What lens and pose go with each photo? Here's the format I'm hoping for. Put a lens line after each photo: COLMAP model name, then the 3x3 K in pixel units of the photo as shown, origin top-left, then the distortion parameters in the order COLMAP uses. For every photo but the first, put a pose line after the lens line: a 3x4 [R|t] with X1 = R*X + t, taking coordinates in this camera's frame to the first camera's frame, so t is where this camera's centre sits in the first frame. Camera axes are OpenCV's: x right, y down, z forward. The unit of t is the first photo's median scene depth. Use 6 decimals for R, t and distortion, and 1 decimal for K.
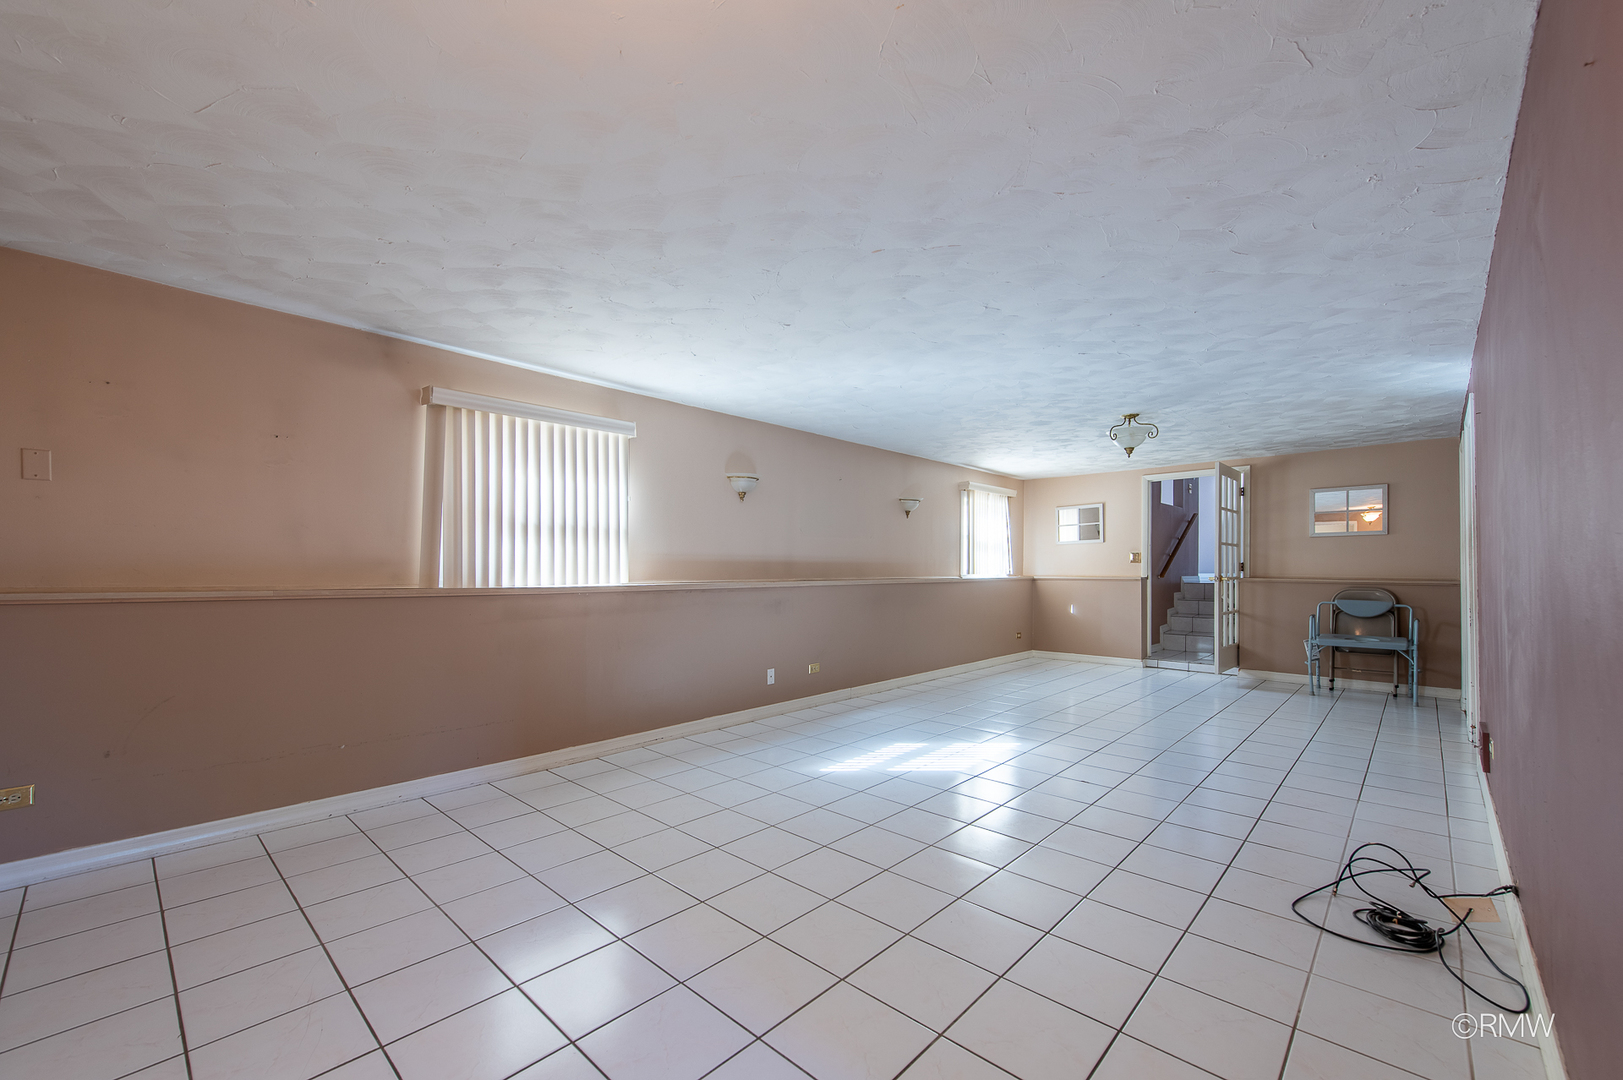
lens RADIAL K [[653.6, 0, 826.9], [0, 653.6, 565.3], [0, 0, 1]] dist [0.021183, -0.000178]
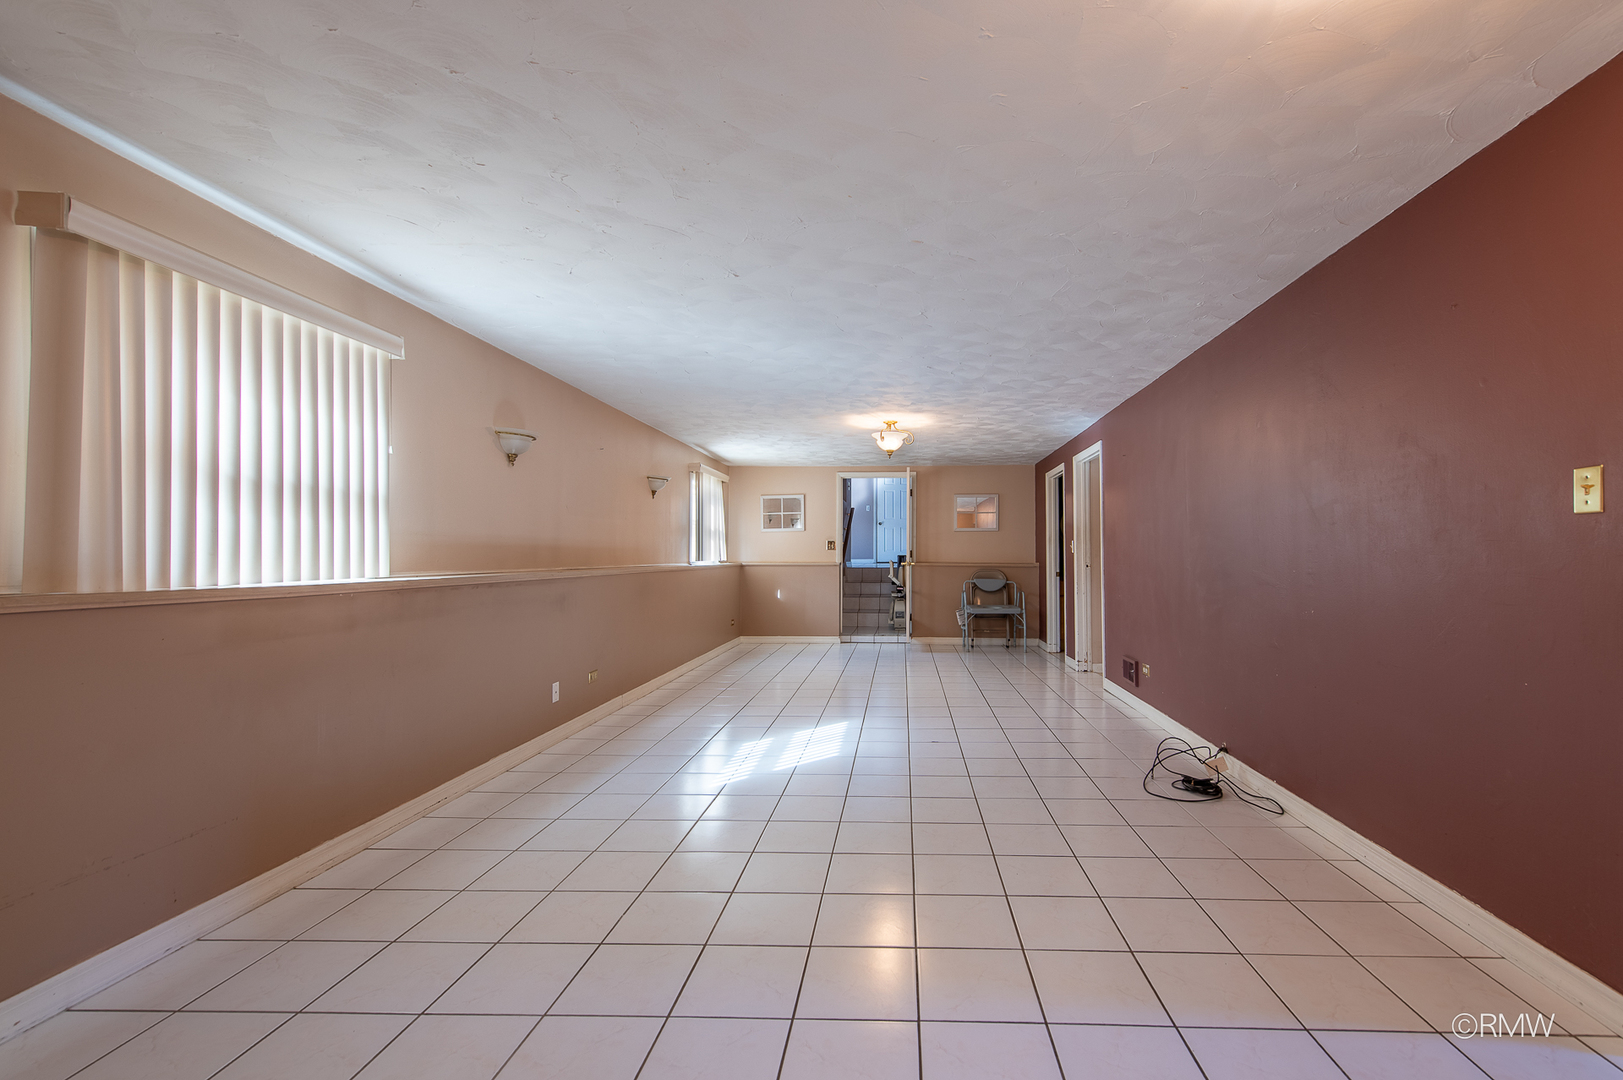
lens RADIAL K [[699.1, 0, 812.7], [0, 699.1, 552.4], [0, 0, 1]] dist [0.010875, -0.000708]
pose [[0.749187, 0.004013, 0.662347, -0.437566], [-0.006248, 0.999980, 0.001009, -0.000947], [-0.662329, -0.004894, 0.749197, 0.175004]]
